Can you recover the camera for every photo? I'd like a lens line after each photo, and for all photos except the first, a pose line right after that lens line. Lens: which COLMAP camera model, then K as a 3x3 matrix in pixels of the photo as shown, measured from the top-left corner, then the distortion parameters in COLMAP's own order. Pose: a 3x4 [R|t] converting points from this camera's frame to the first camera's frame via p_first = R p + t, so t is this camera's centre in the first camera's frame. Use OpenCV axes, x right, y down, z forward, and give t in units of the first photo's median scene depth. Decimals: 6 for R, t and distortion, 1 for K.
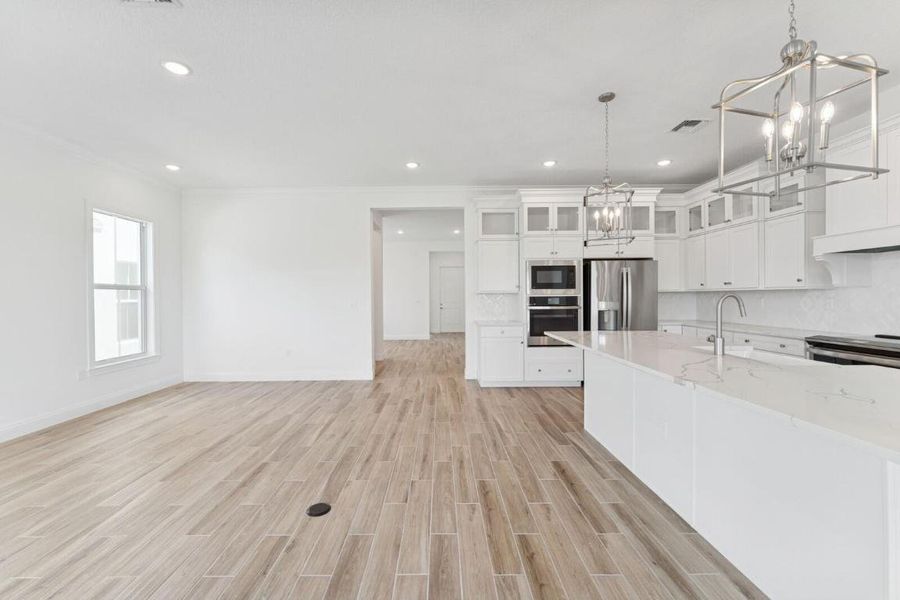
lens RADIAL K [[369.7, 0, 444.3], [0, 369.7, 300.0], [0, 0, 1]] dist [0.006514, -0.000041]
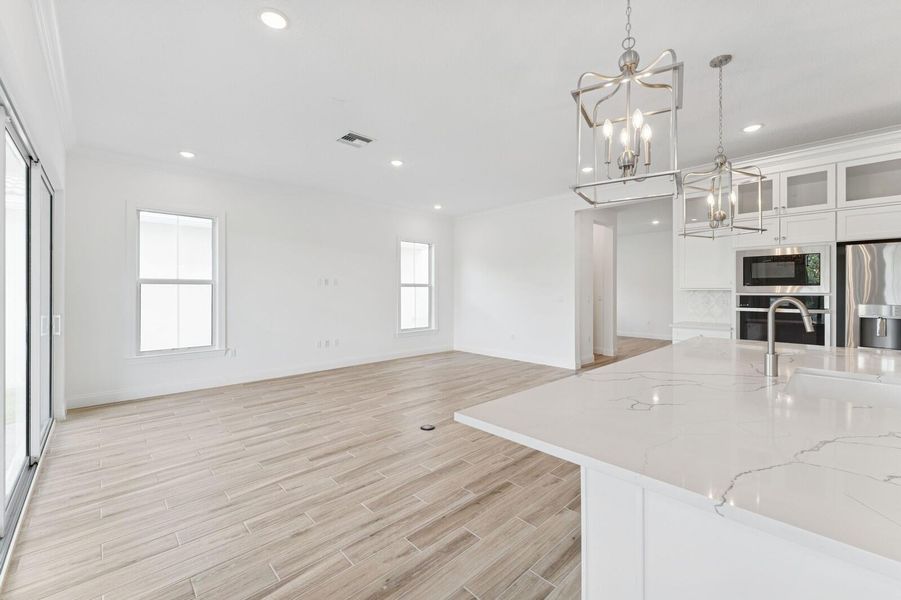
lens RADIAL K [[370.2, 0, 450.4], [0, 370.2, 291.8], [0, 0, 1]] dist [0.006514, -0.000041]
pose [[0.693633, 0.010217, -0.720256, 0.429587], [-0.013775, 0.999905, 0.000918, -0.010397], [0.720197, 0.009285, 0.693707, -0.018758]]
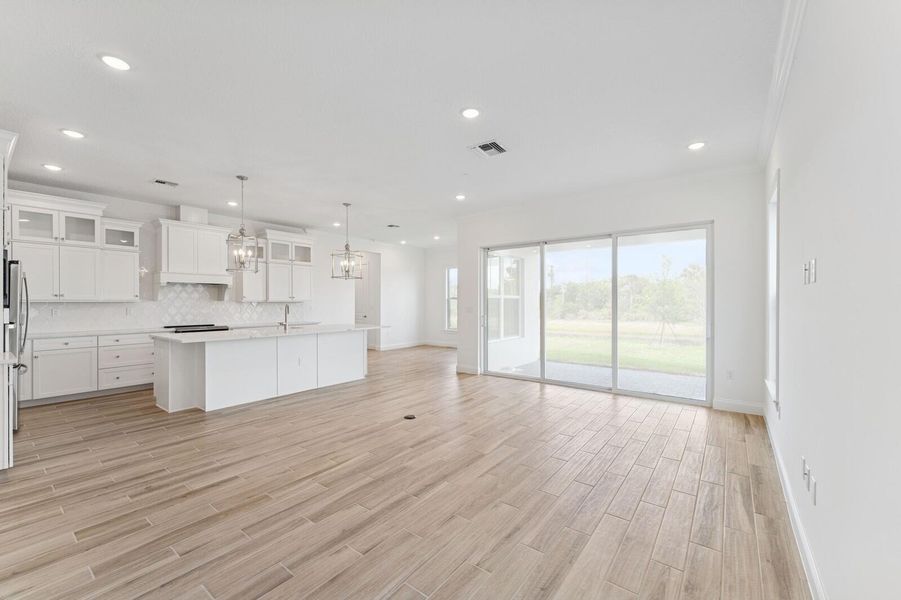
lens RADIAL K [[352.0, 0, 448.4], [0, 352.0, 302.4], [0, 0, 1]] dist [-0.000339, -0.000018]
pose [[-0.786300, 0.008581, 0.617786, -0.803340], [0.013648, 0.999901, 0.003483, -0.010754], [-0.617695, 0.011170, -0.786339, 1.143937]]
